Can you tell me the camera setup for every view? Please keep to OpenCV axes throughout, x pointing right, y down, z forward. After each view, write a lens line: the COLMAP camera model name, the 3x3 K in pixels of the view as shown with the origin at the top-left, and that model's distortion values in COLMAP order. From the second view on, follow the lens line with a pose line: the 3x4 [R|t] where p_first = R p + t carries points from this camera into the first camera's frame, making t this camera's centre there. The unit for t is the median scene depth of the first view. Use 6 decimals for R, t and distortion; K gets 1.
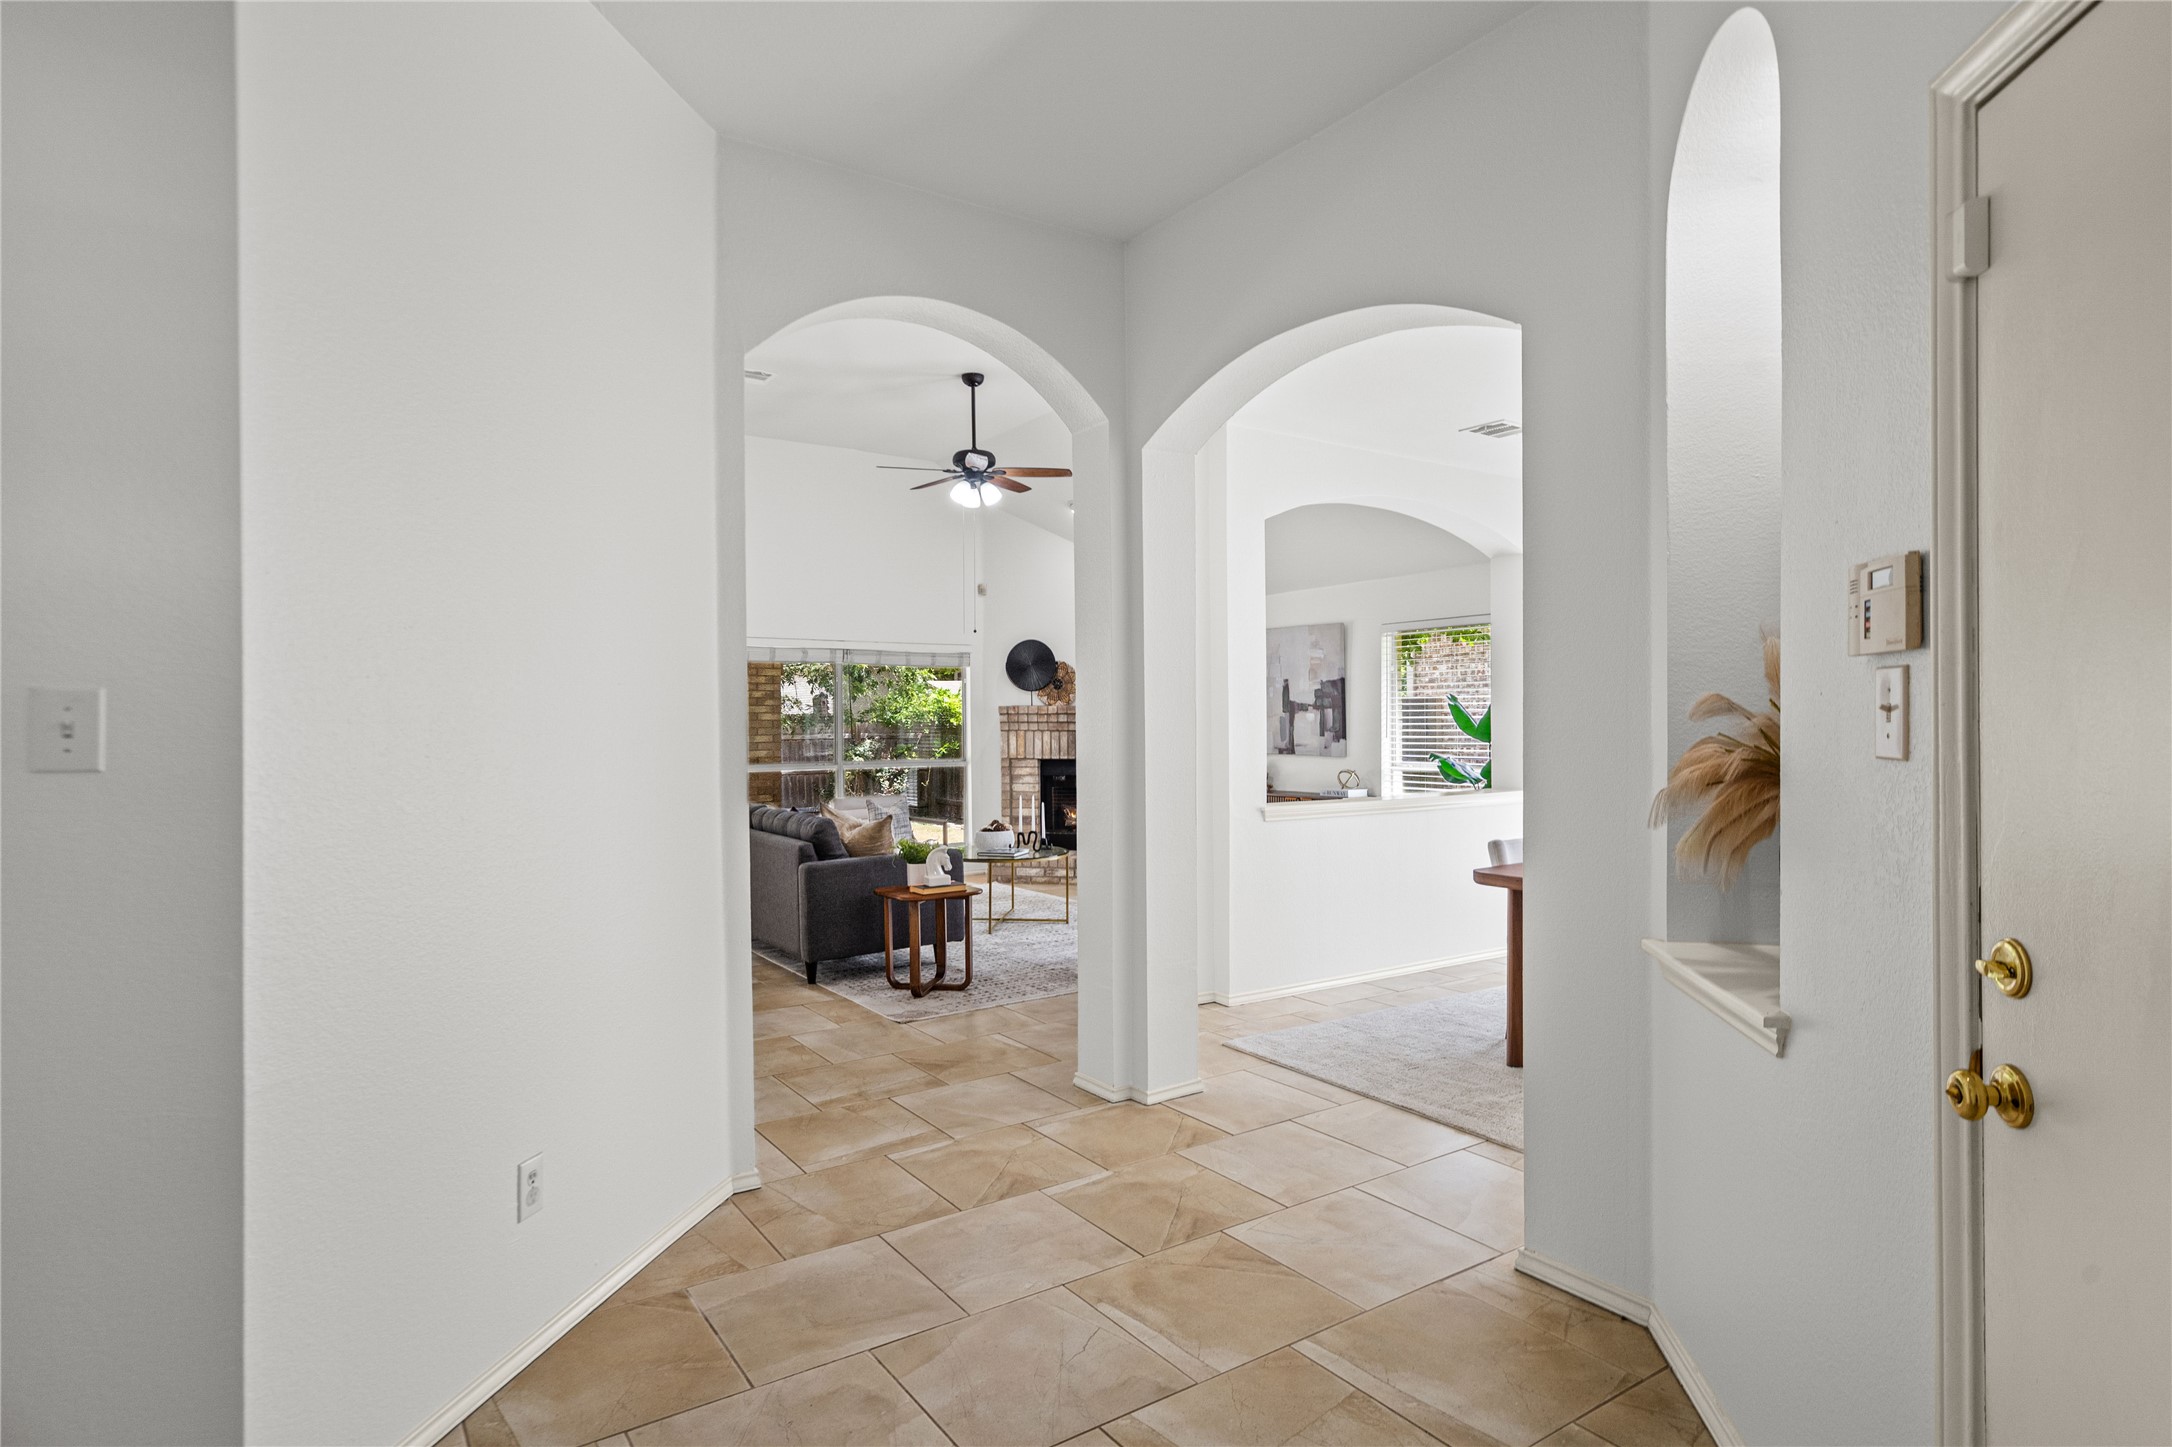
lens RADIAL K [[1156.8, 0, 1090.6], [0, 1156.8, 741.9], [0, 0, 1]] dist [0.005633, -0.000142]
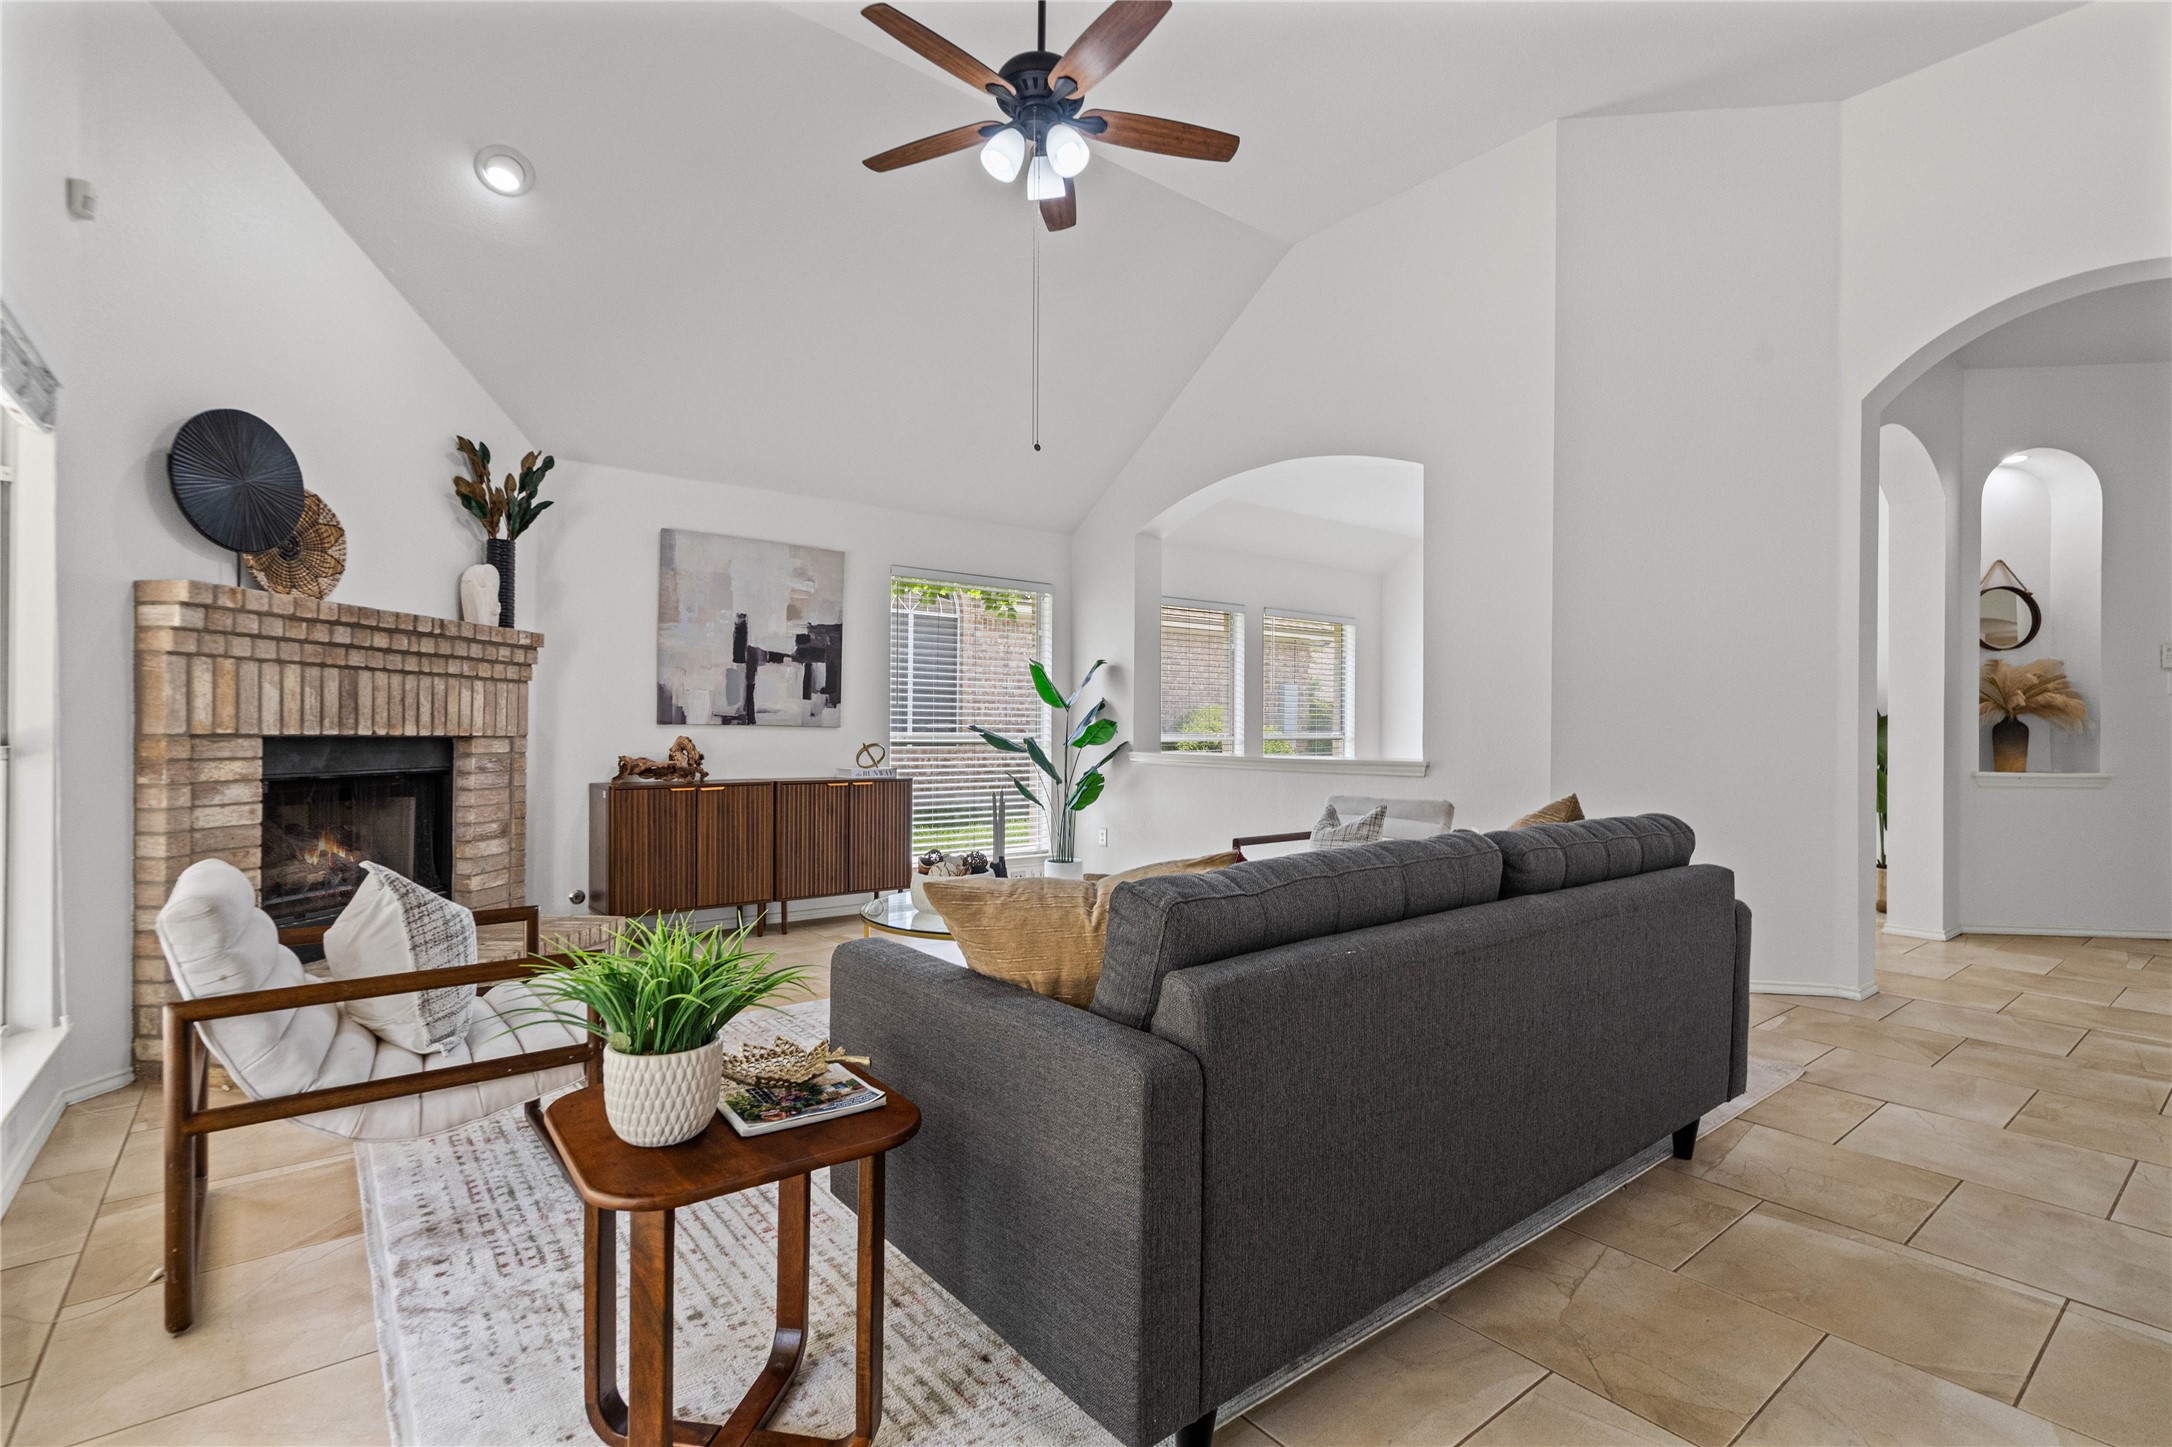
lens RADIAL K [[1000.6, 0, 1054.6], [0, 1000.6, 753.0], [0, 0, 1]] dist [-0.002190, -0.000223]
pose [[-0.049568, -0.016519, 0.998634, -0.384994], [0.009525, 0.999810, 0.017011, 0.017152], [-0.998725, 0.010355, -0.049401, 0.764438]]
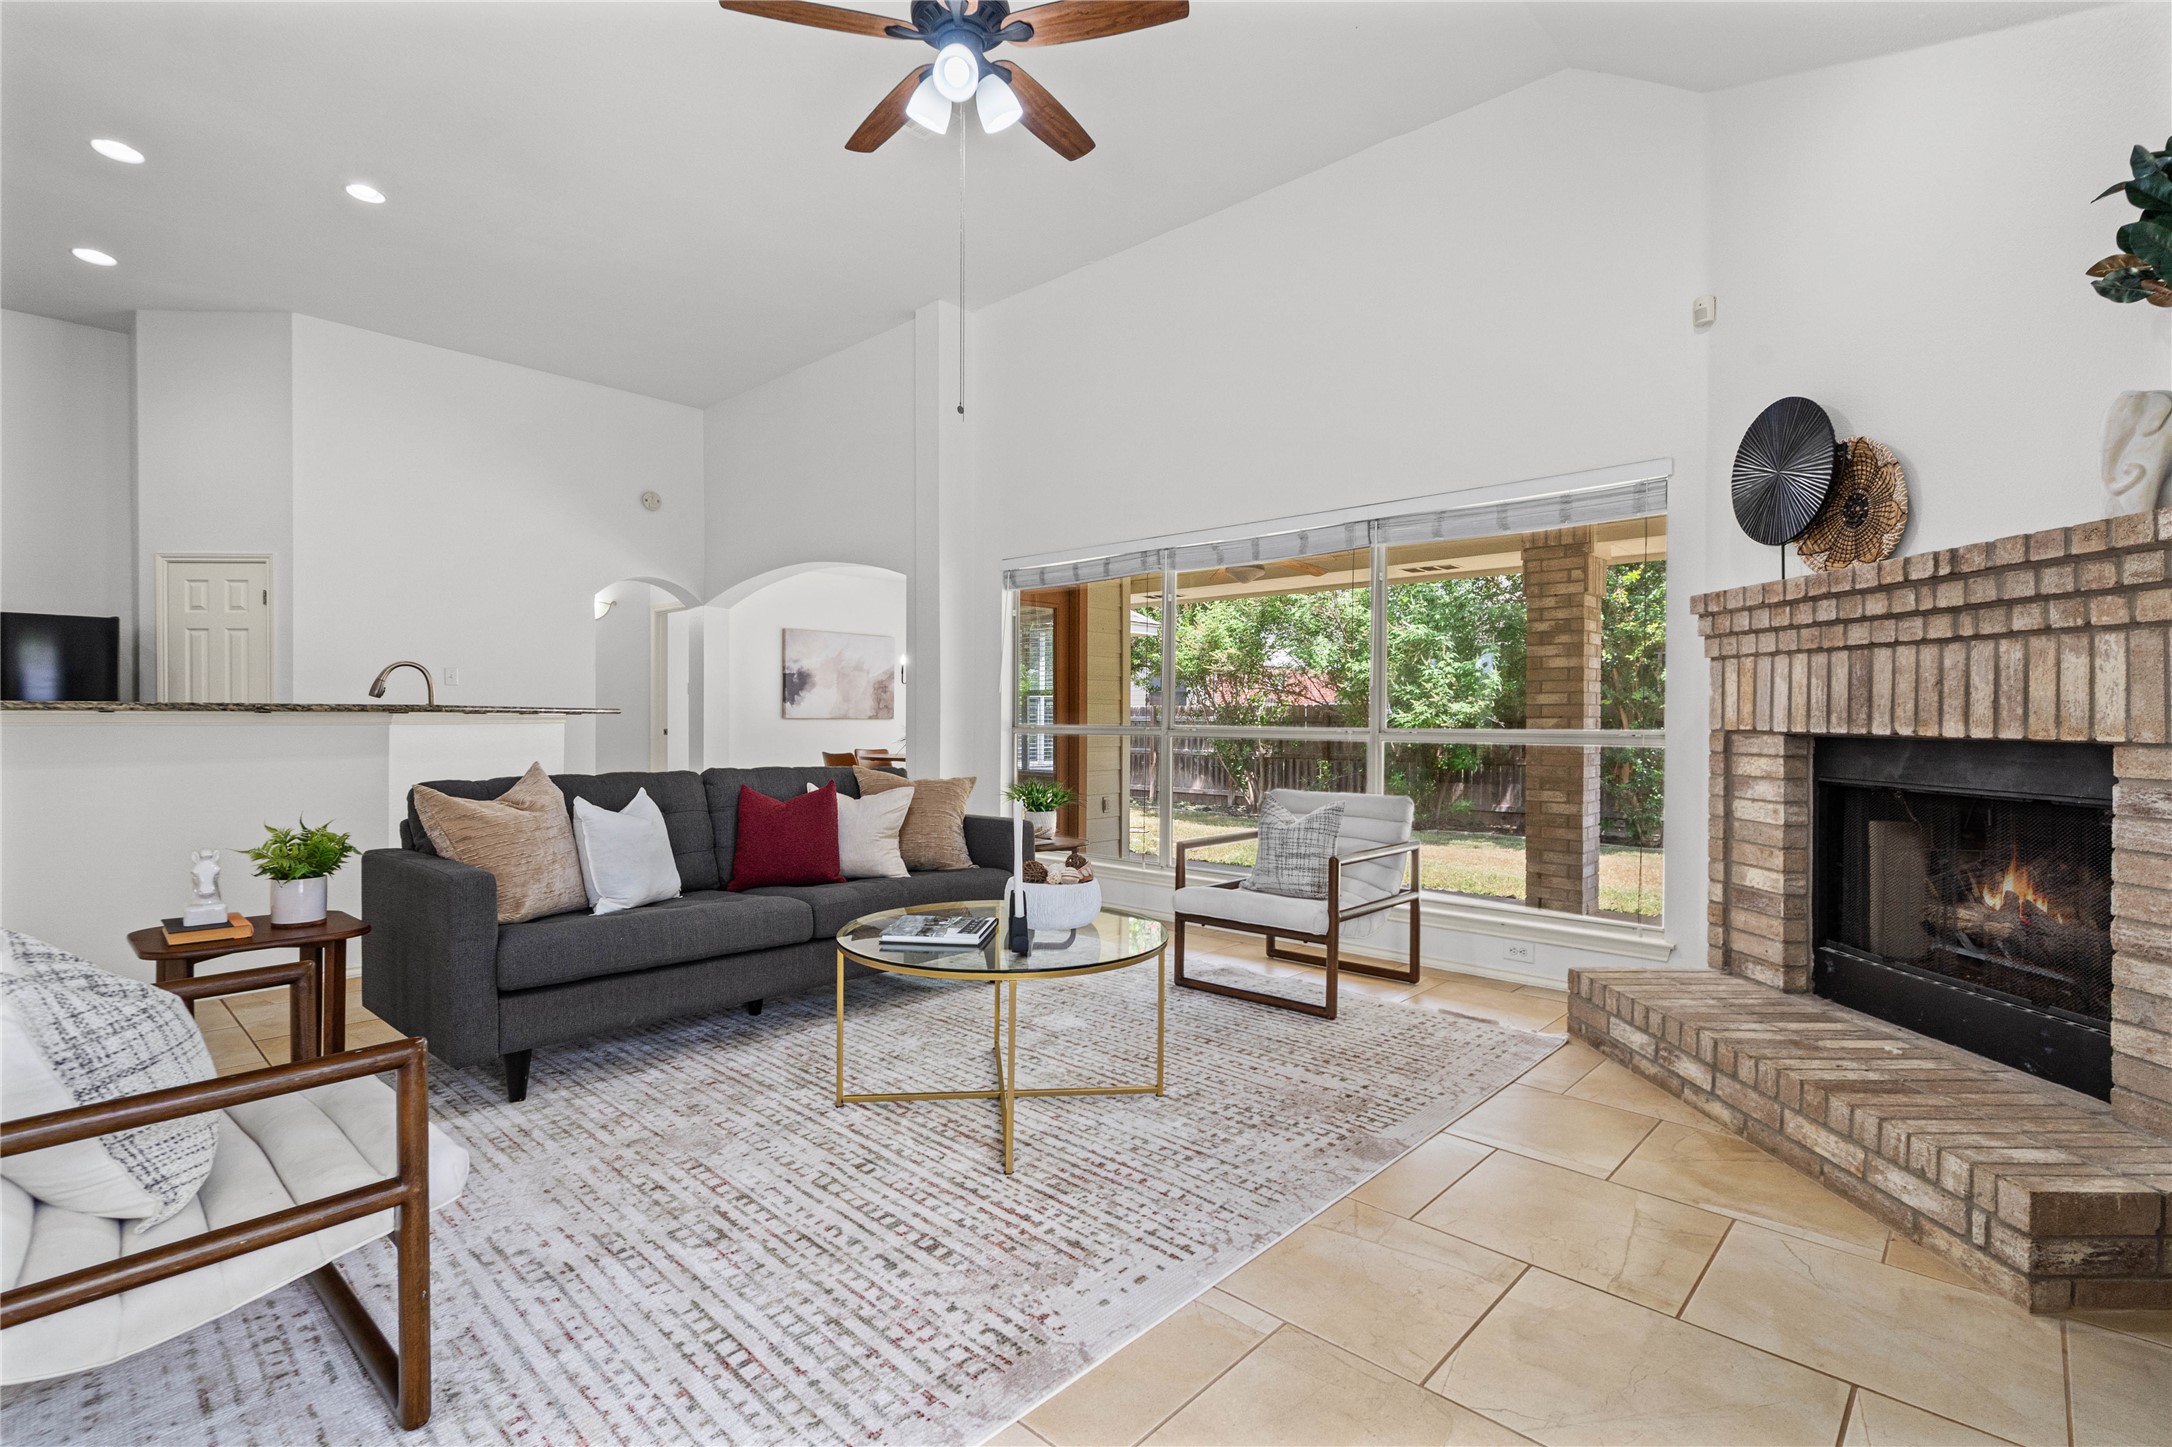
lens RADIAL K [[1000.6, 0, 1056.4], [0, 1000.6, 721.7], [0, 0, 1]] dist [-0.002190, -0.000223]
pose [[0.197674, 0.010676, -0.980210, 0.210897], [-0.023385, 0.999707, 0.006173, 0.014458], [0.979989, 0.021702, 0.197866, 0.726024]]
